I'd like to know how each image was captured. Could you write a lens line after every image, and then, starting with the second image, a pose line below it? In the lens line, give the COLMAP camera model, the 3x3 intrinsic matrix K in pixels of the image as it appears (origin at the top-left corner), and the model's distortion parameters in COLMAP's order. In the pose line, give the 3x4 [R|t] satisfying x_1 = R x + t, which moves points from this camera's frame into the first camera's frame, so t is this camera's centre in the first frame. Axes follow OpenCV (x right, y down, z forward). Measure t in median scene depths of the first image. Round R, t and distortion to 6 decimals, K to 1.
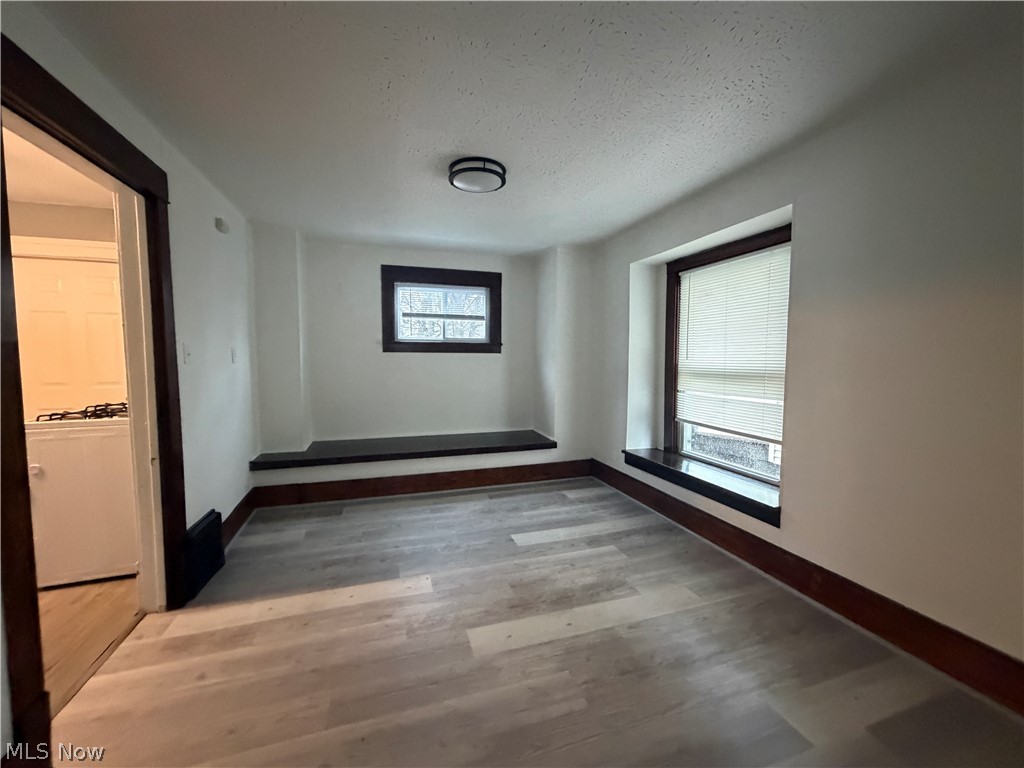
lens RADIAL K [[407.0, 0, 506.4], [0, 407.0, 378.9], [0, 0, 1]] dist [0.001636, -0.000001]
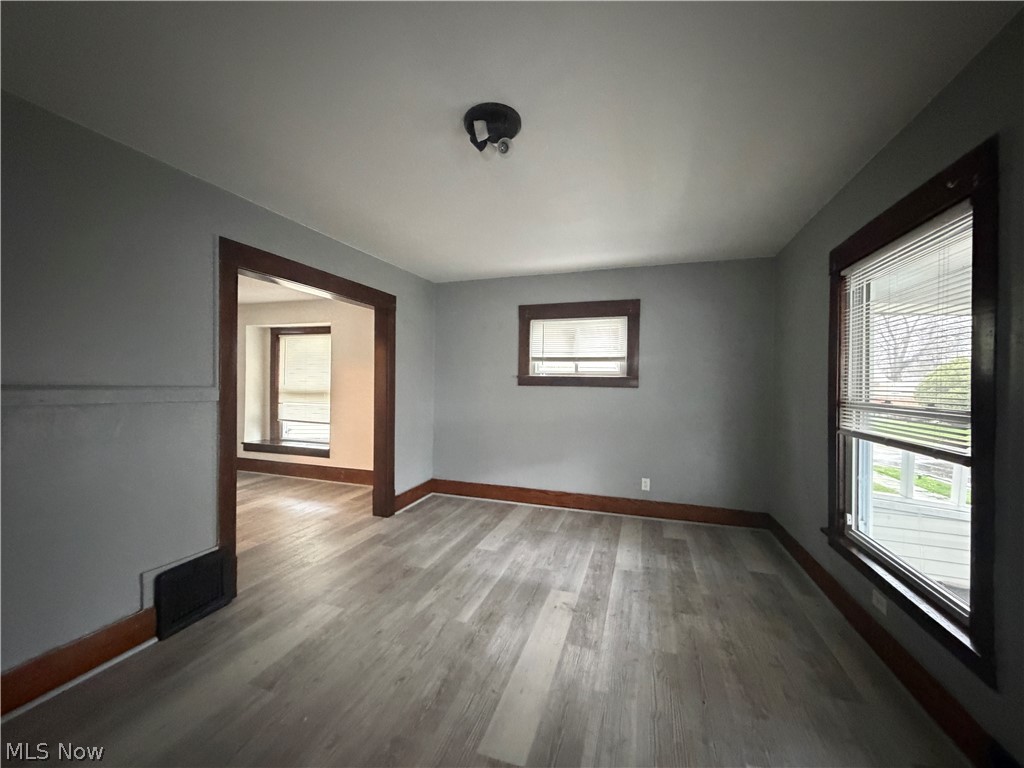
lens RADIAL K [[407.0, 0, 502.9], [0, 407.0, 380.8], [0, 0, 1]] dist [0.001636, -0.000001]
pose [[0.596806, 0.006022, 0.802363, -0.393113], [0.039267, 0.998555, -0.036702, 0.037794], [-0.801424, 0.053410, 0.595707, -0.785467]]
